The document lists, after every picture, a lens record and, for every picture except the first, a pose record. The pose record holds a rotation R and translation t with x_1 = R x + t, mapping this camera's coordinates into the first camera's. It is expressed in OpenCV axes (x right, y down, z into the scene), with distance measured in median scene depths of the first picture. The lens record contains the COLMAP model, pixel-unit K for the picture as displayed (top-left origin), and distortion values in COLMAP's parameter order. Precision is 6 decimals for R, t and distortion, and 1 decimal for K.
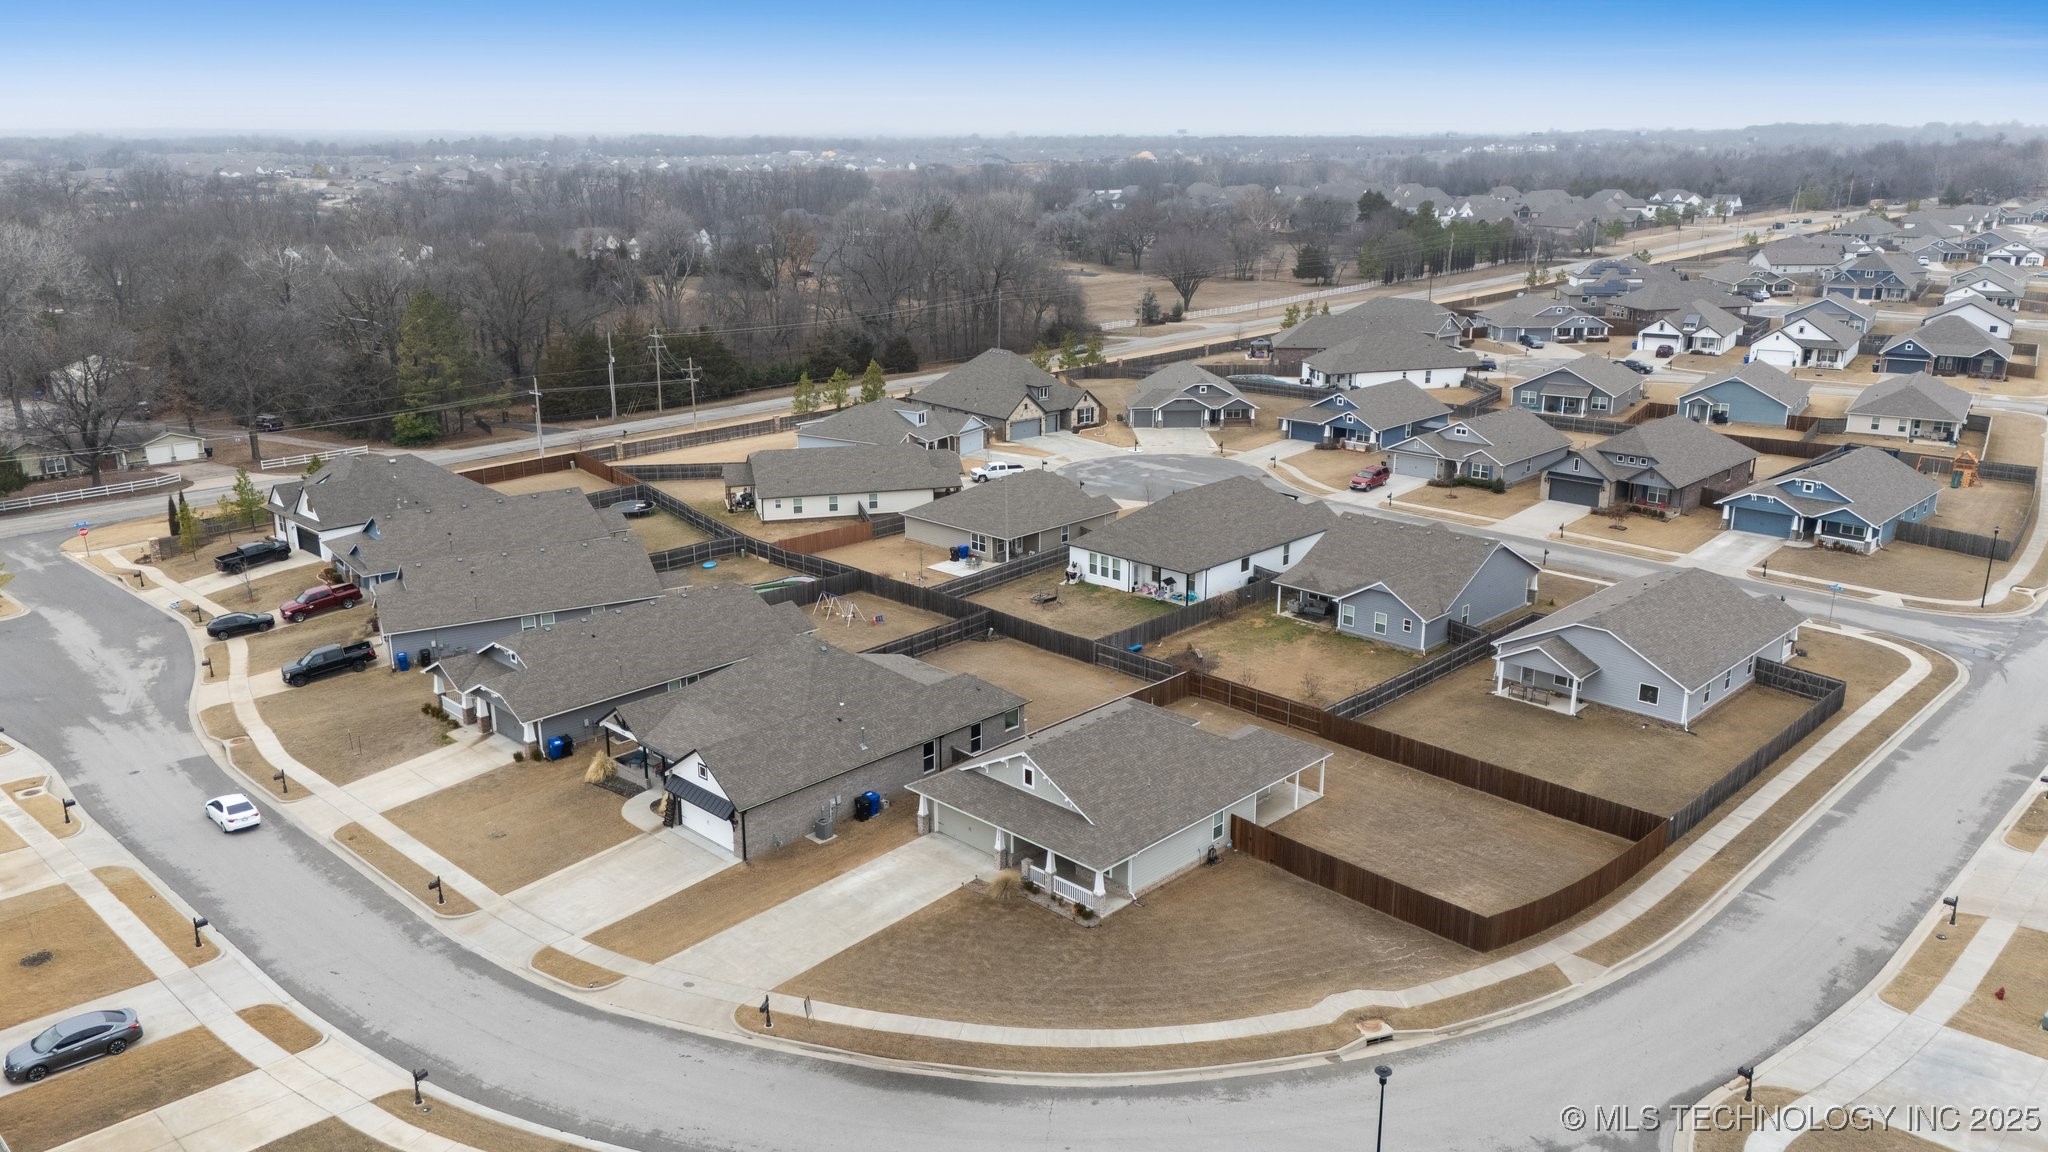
lens RADIAL K [[1509.4, 0, 1024.0], [0, 1509.4, 576.0], [0, 0, 1]] dist [0.087469, -0.076903]
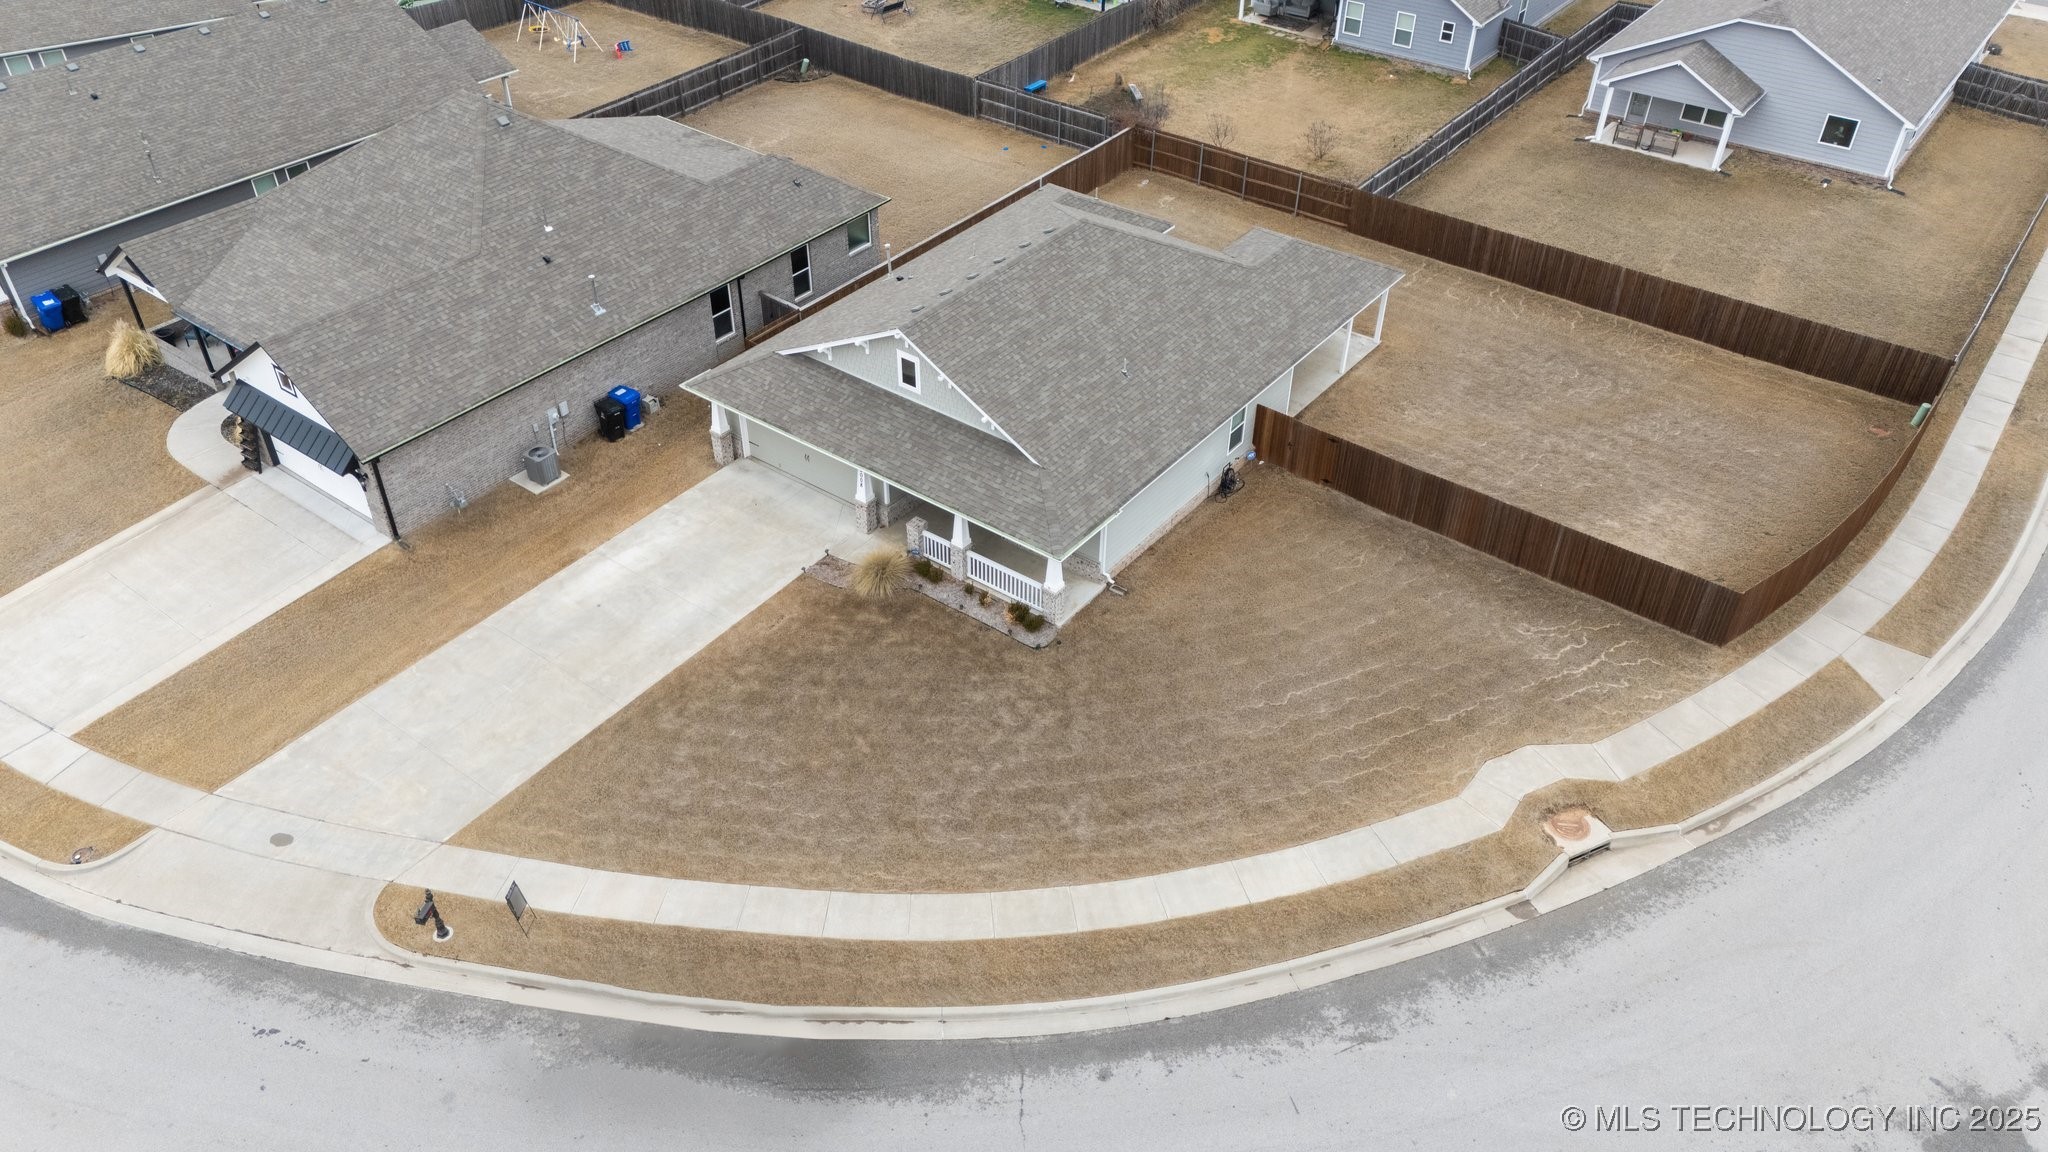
lens RADIAL K [[1509.4, 0, 1024.0], [0, 1509.4, 576.0], [0, 0, 1]] dist [0.087469, -0.076903]
pose [[0.992300, -0.069040, 0.102831, -0.016243], [0.025886, 0.927501, 0.372923, -0.000602], [-0.121122, -0.367389, 0.922147, 0.451294]]
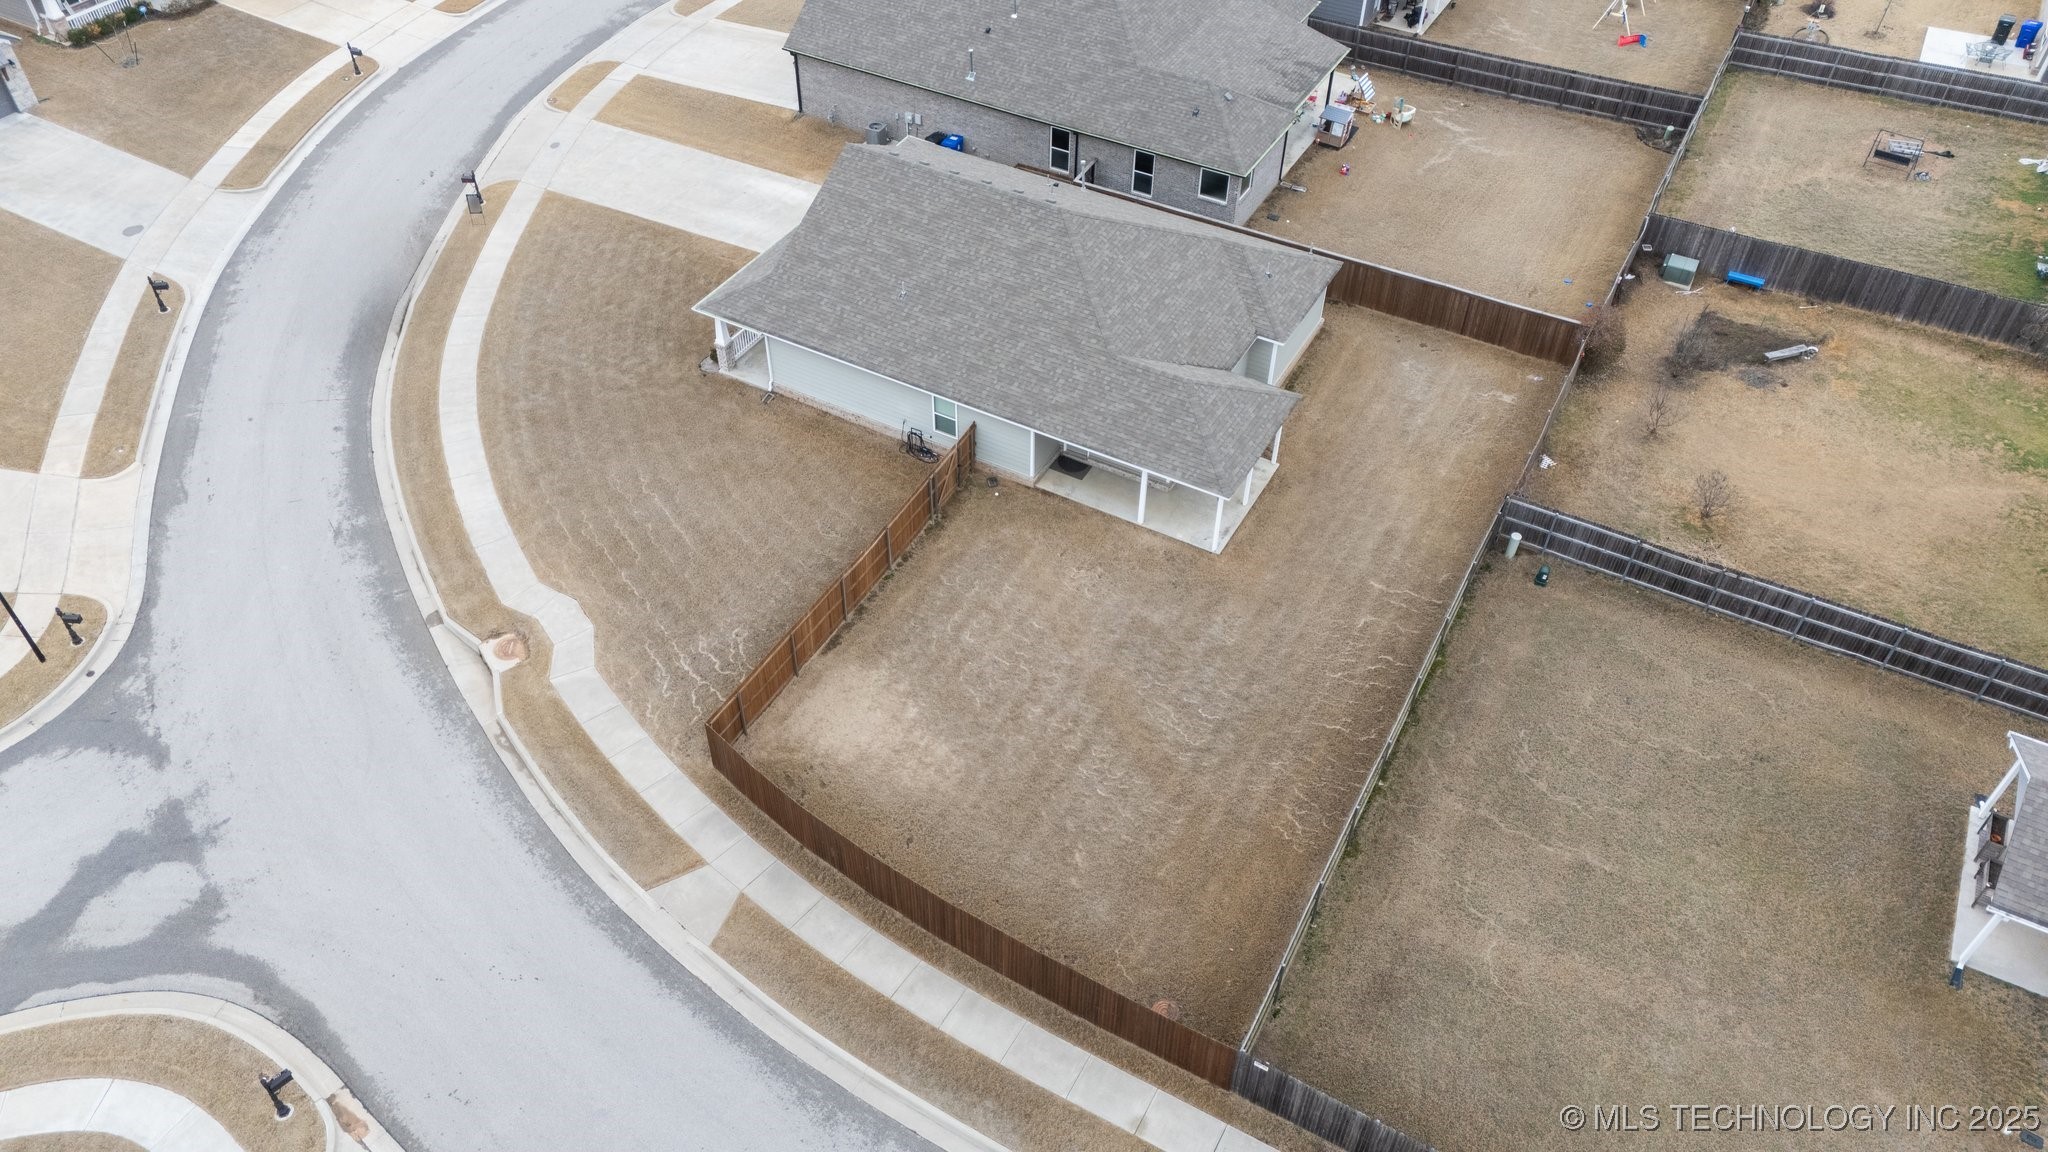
lens RADIAL K [[1509.4, 0, 1024.0], [0, 1509.4, 576.0], [0, 0, 1]] dist [0.087469, -0.076903]
pose [[0.254108, 0.673993, -0.693659, 0.614407], [-0.280869, 0.737716, 0.613911, -0.181574], [0.925495, 0.038828, 0.376764, 0.787649]]
